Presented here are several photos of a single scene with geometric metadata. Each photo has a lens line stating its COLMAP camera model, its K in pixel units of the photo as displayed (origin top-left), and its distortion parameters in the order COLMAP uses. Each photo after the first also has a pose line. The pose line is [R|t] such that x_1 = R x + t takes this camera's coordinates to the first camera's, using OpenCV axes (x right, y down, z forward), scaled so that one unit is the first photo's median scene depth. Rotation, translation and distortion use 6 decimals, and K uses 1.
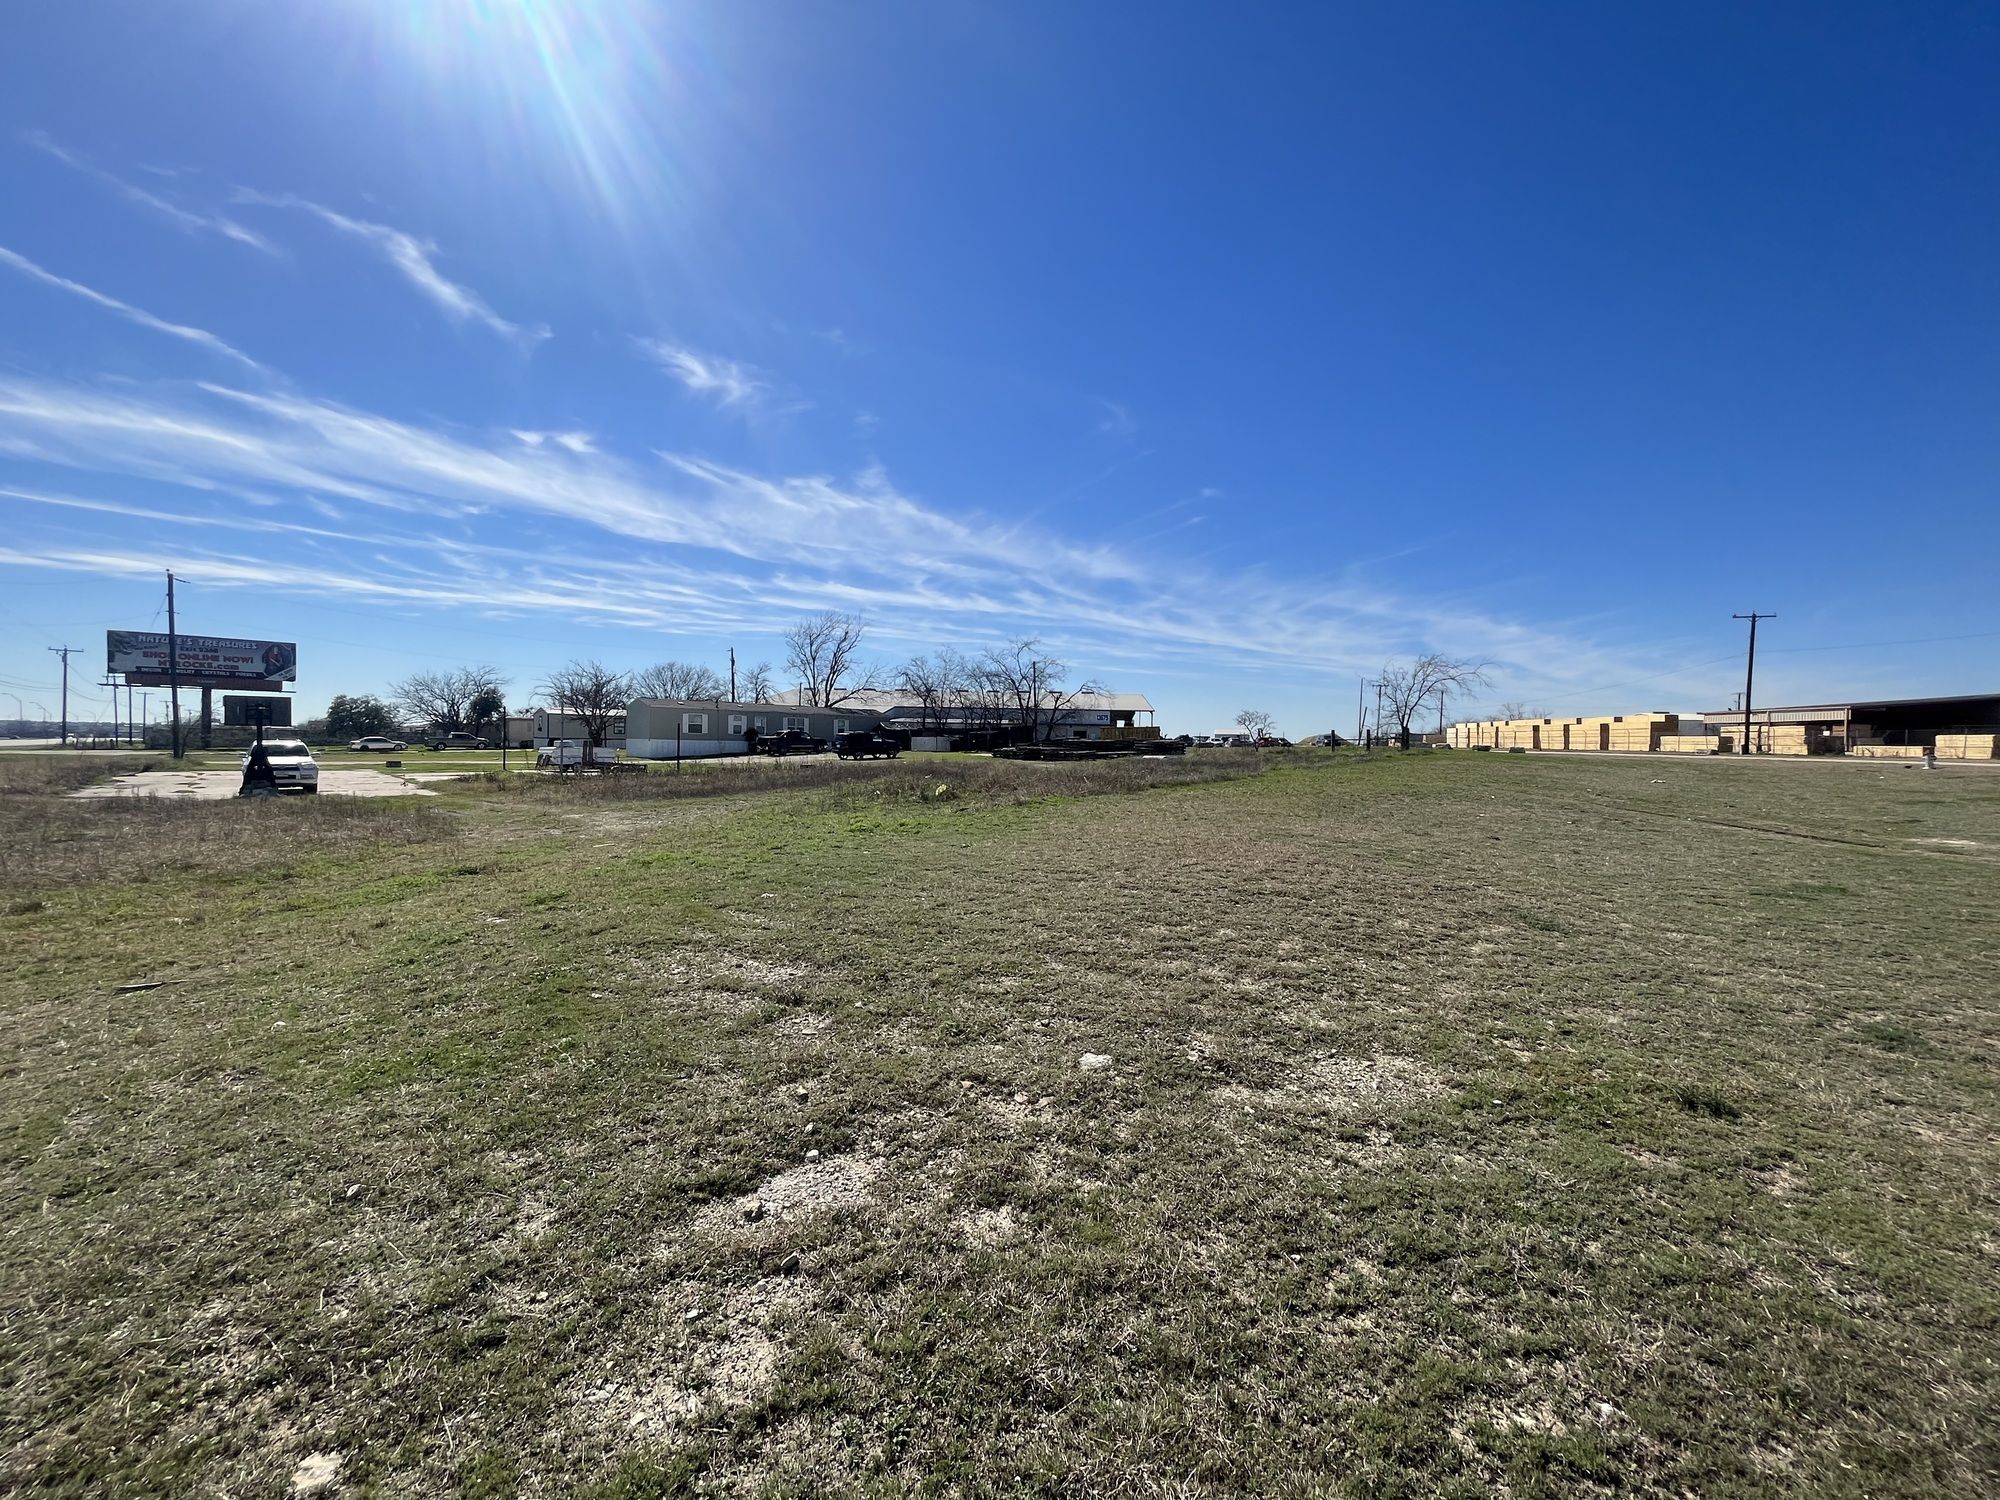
lens RADIAL K [[809.1, 0, 997.9], [0, 809.1, 761.0], [0, 0, 1]] dist [-0.001149, 0.000034]
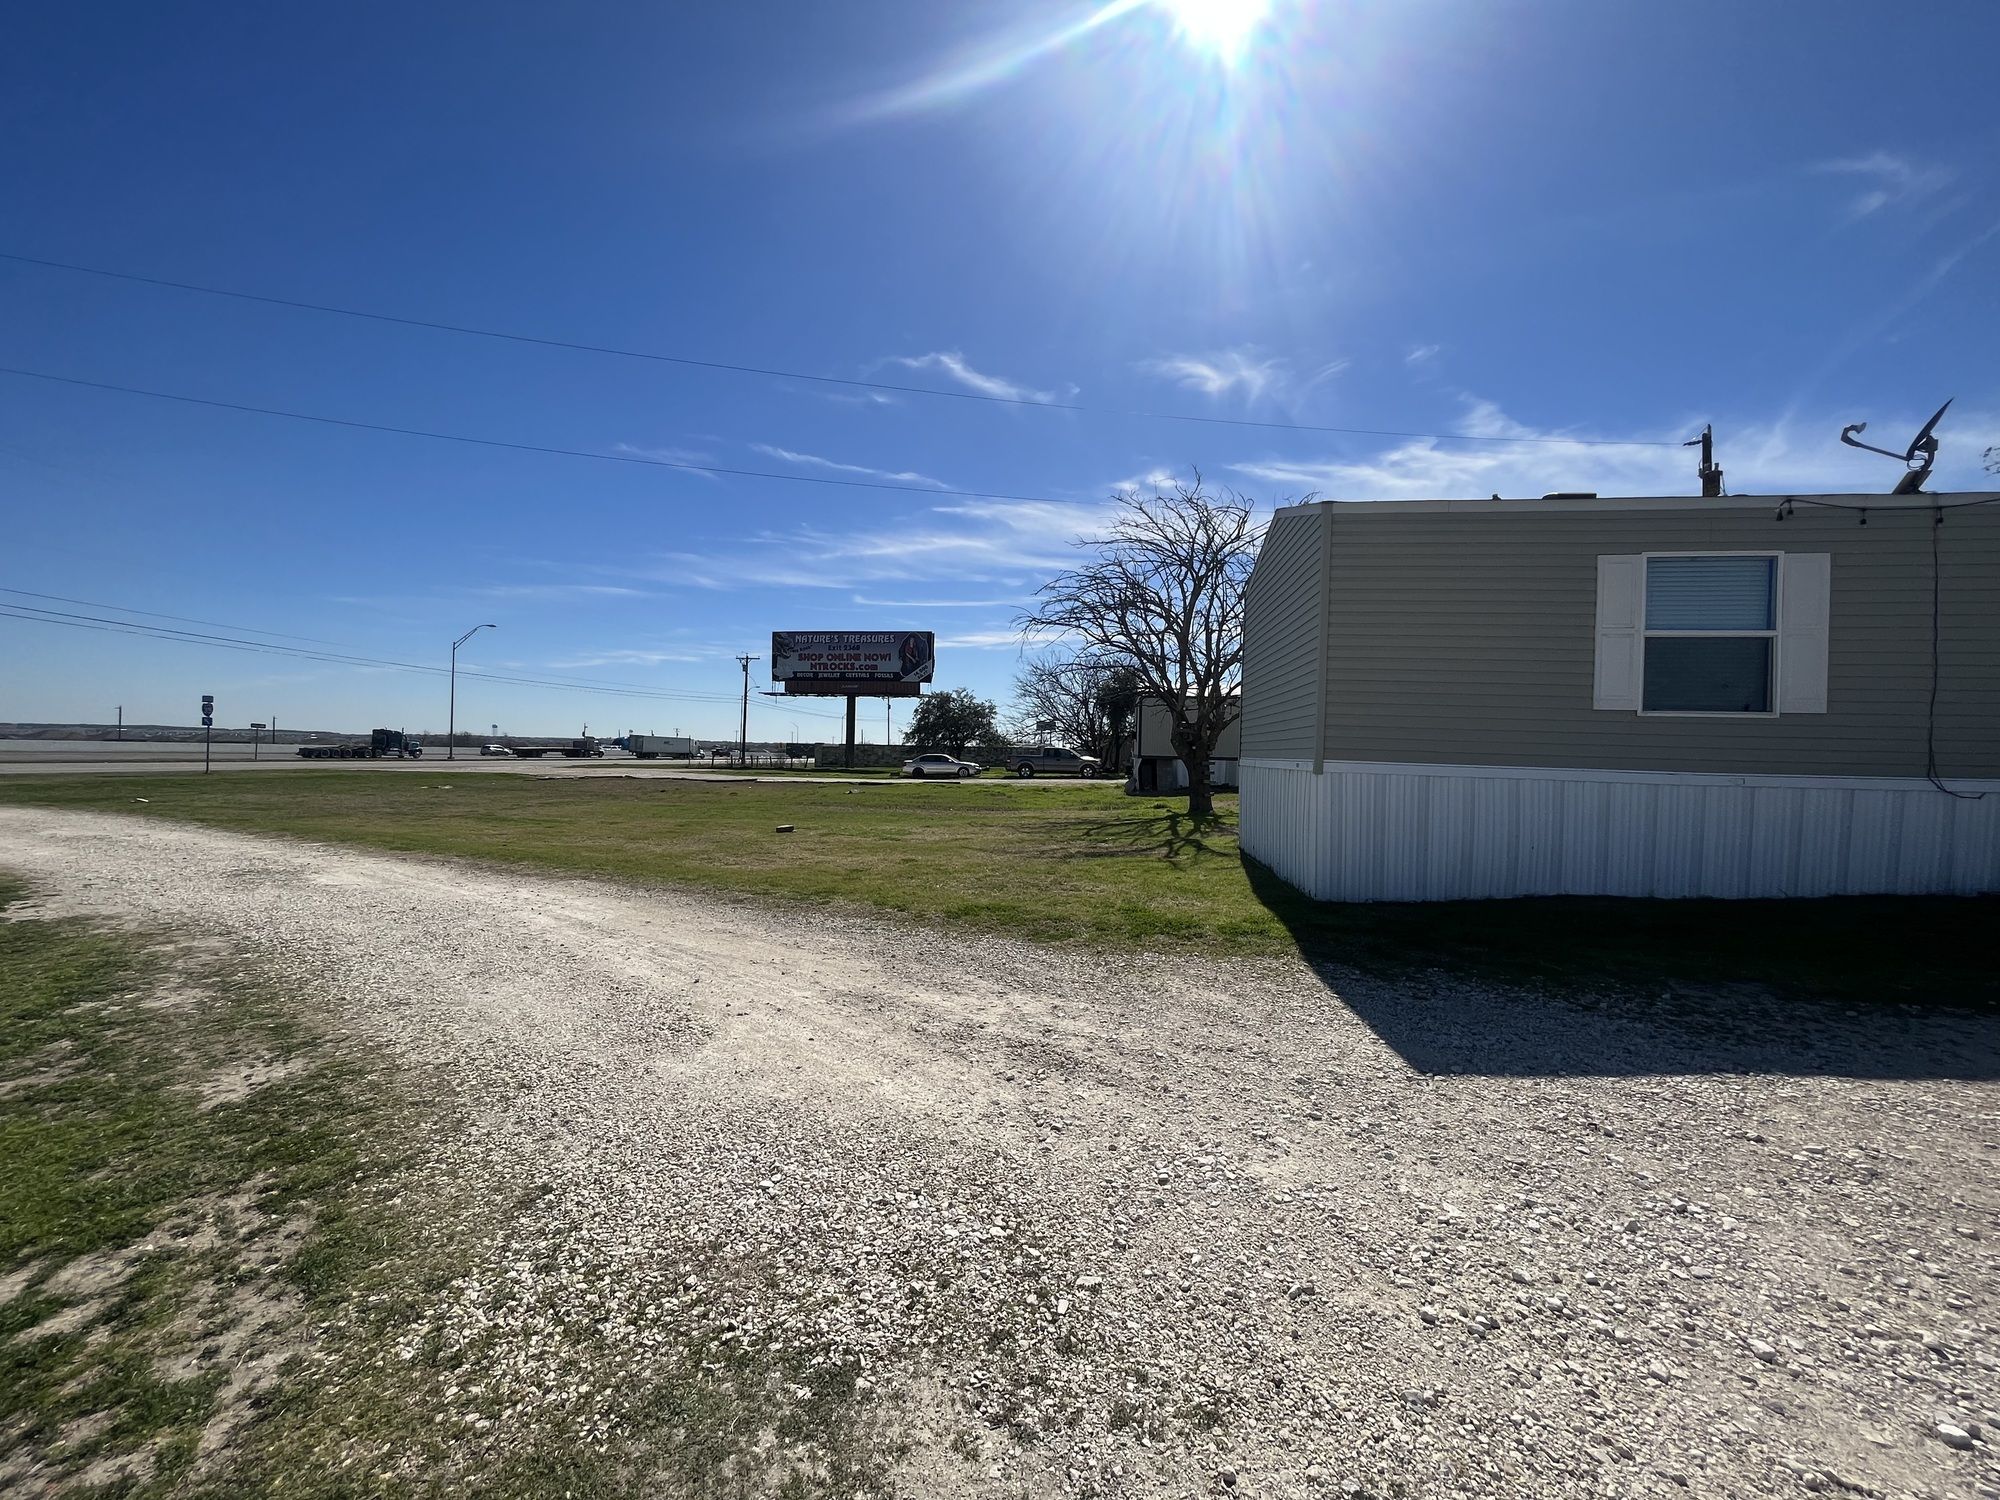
lens RADIAL K [[809.1, 0, 1003.3], [0, 809.1, 800.0], [0, 0, 1]] dist [-0.001149, 0.000034]
pose [[0.613671, 0.046405, -0.788197, 0.204405], [-0.030412, 0.998920, 0.035133, -0.003702], [0.788976, 0.002410, 0.614420, 0.177918]]
